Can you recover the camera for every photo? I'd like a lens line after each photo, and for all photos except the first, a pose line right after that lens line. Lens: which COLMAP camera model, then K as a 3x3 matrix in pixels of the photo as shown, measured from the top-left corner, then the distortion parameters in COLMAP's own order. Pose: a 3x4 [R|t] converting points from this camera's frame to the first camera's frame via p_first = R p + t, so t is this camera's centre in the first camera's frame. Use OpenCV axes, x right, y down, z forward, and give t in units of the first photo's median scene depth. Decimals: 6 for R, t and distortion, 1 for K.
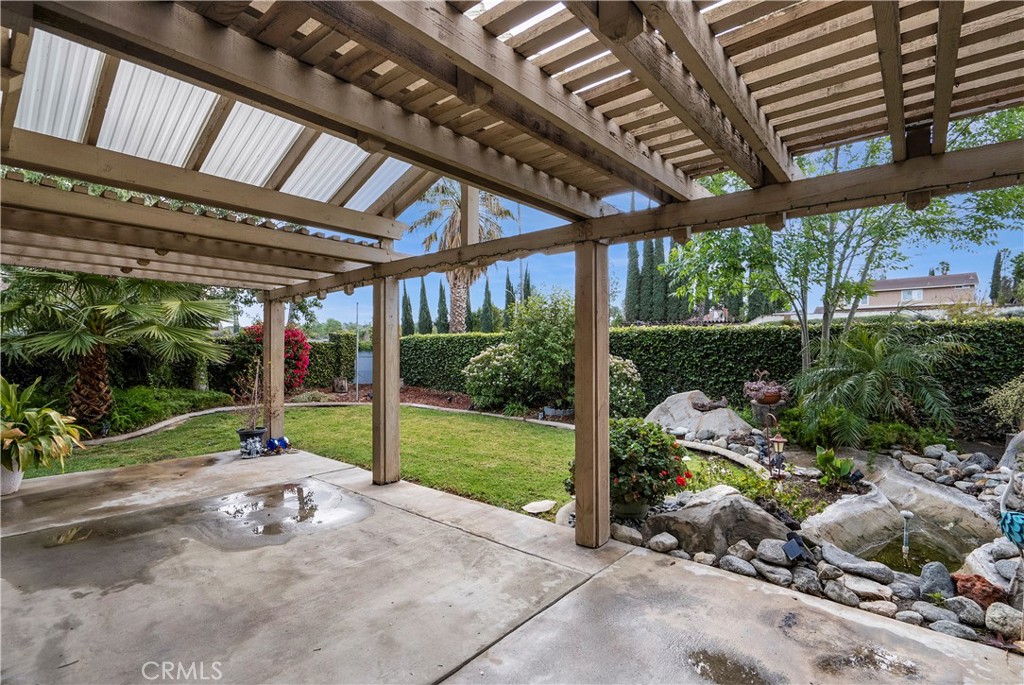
lens RADIAL K [[474.5, 0, 513.1], [0, 474.5, 352.5], [0, 0, 1]] dist [-0.004238, 0.000842]
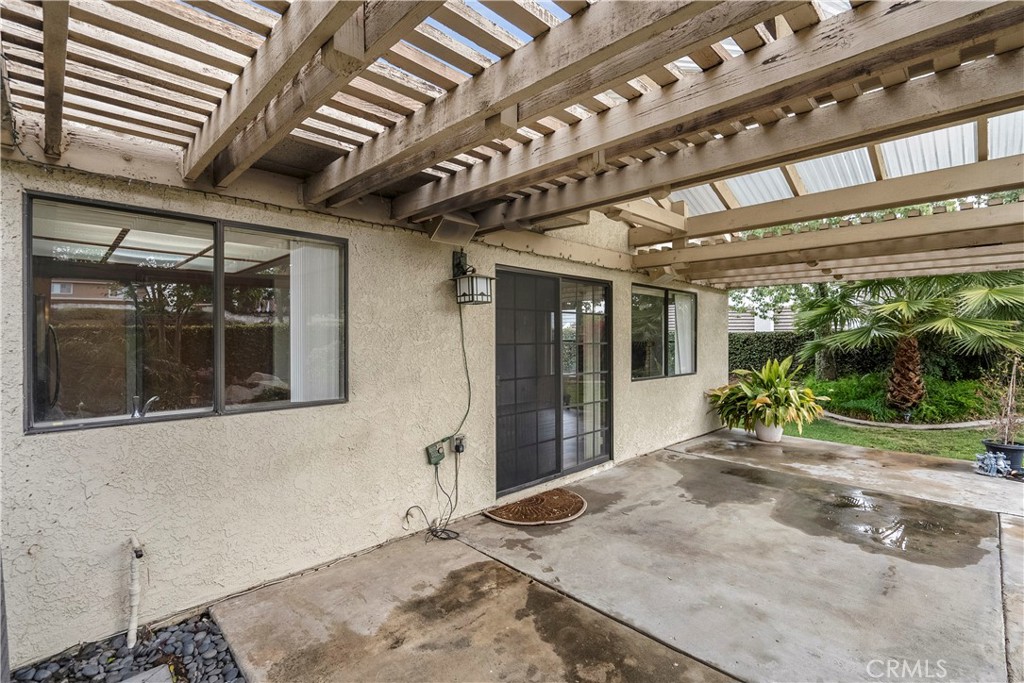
lens RADIAL K [[474.5, 0, 519.1], [0, 474.5, 339.2], [0, 0, 1]] dist [-0.004238, 0.000842]
pose [[-0.086256, 0.002573, -0.996270, 0.597223], [-0.001983, 0.999994, 0.002755, -0.029555], [0.996271, 0.002214, -0.086250, 0.436734]]
